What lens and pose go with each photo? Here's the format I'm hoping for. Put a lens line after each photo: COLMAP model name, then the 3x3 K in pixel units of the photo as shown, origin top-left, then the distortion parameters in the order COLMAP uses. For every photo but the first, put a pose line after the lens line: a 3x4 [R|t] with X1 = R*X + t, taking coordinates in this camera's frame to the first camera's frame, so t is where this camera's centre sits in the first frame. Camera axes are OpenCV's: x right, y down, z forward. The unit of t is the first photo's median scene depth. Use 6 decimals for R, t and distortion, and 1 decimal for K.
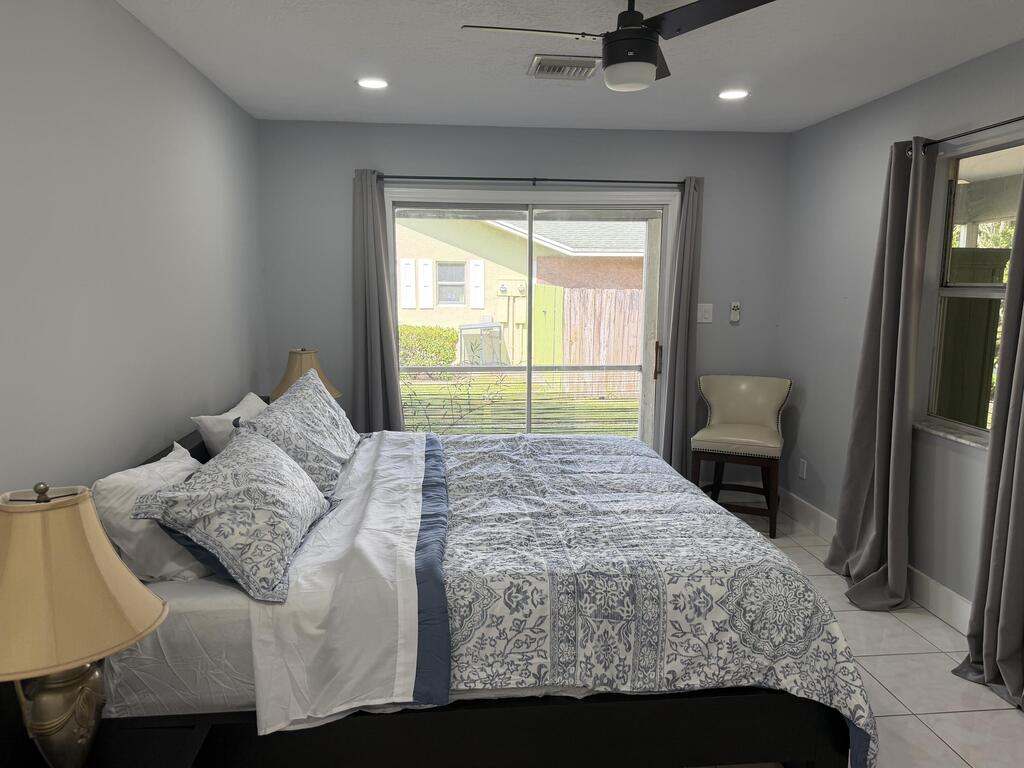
lens RADIAL K [[722.1, 0, 511.4], [0, 722.1, 380.8], [0, 0, 1]] dist [0.083419, -0.113045]
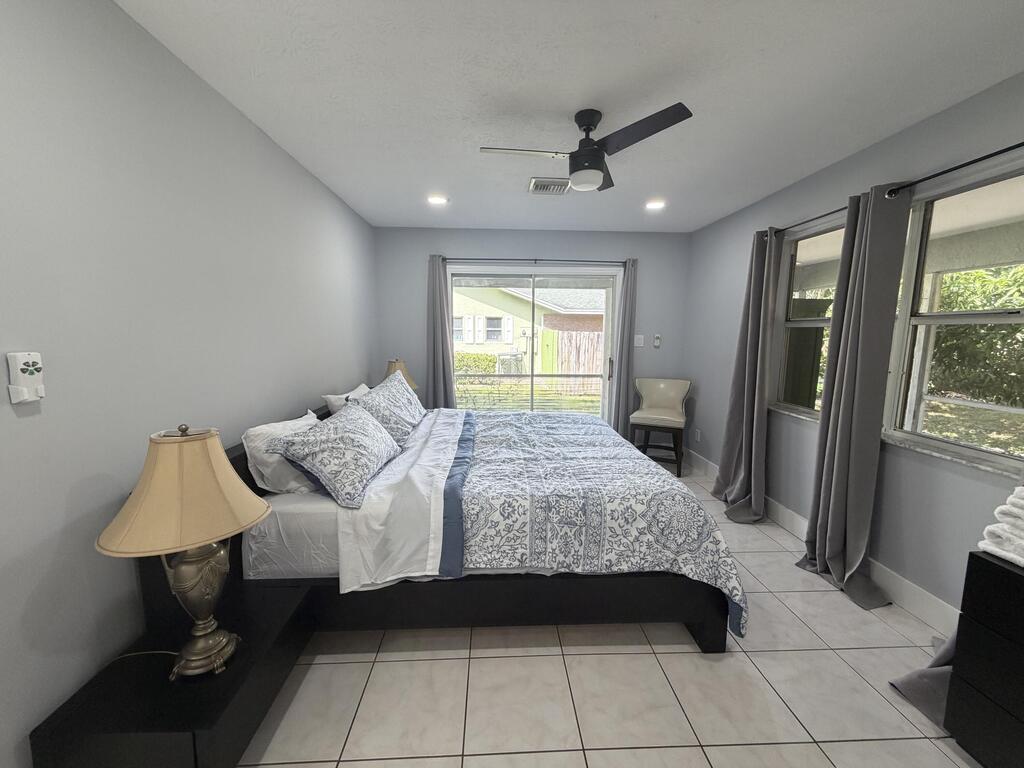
lens RADIAL K [[407.3, 0, 512.0], [0, 407.3, 384.0], [0, 0, 1]] dist [0.000783, 0.000017]
pose [[0.998649, 0.008499, -0.051257, 0.052764], [-0.009219, 0.999862, -0.013815, 0.040285], [0.051133, 0.014268, 0.998590, 0.124687]]
